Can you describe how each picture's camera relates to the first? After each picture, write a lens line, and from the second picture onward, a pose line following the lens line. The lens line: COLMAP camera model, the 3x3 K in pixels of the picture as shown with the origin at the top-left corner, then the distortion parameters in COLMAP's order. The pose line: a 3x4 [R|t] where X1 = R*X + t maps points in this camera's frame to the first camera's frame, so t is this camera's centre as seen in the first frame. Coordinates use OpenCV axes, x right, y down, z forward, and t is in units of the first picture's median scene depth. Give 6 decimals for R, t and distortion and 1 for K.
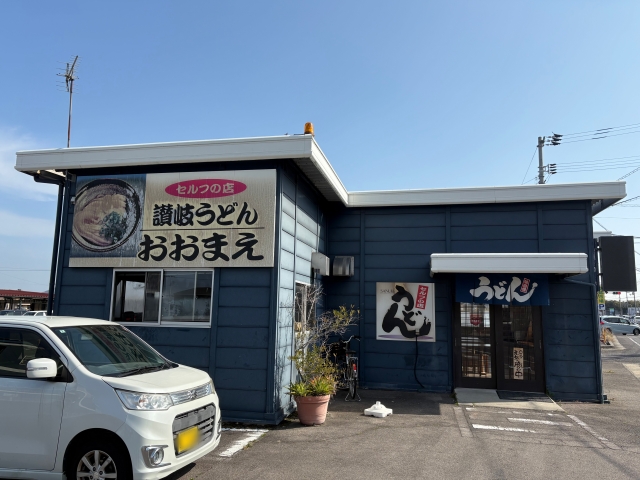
lens RADIAL K [[502.6, 0, 320.9], [0, 502.6, 240.4], [0, 0, 1]] dist [0.015677, -0.010045]
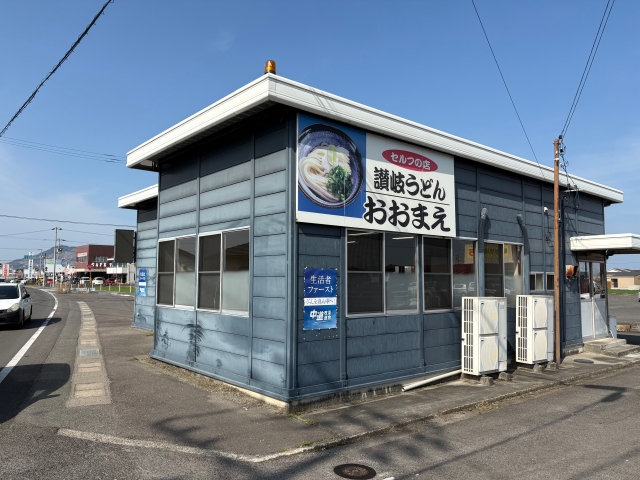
lens RADIAL K [[502.6, 0, 320.1], [0, 502.6, 241.7], [0, 0, 1]] dist [0.015677, -0.010045]
pose [[0.612821, 0.036184, 0.789393, -1.207995], [-0.138064, 0.988489, 0.061871, 0.029652], [-0.778068, -0.146903, 0.610762, 0.466433]]
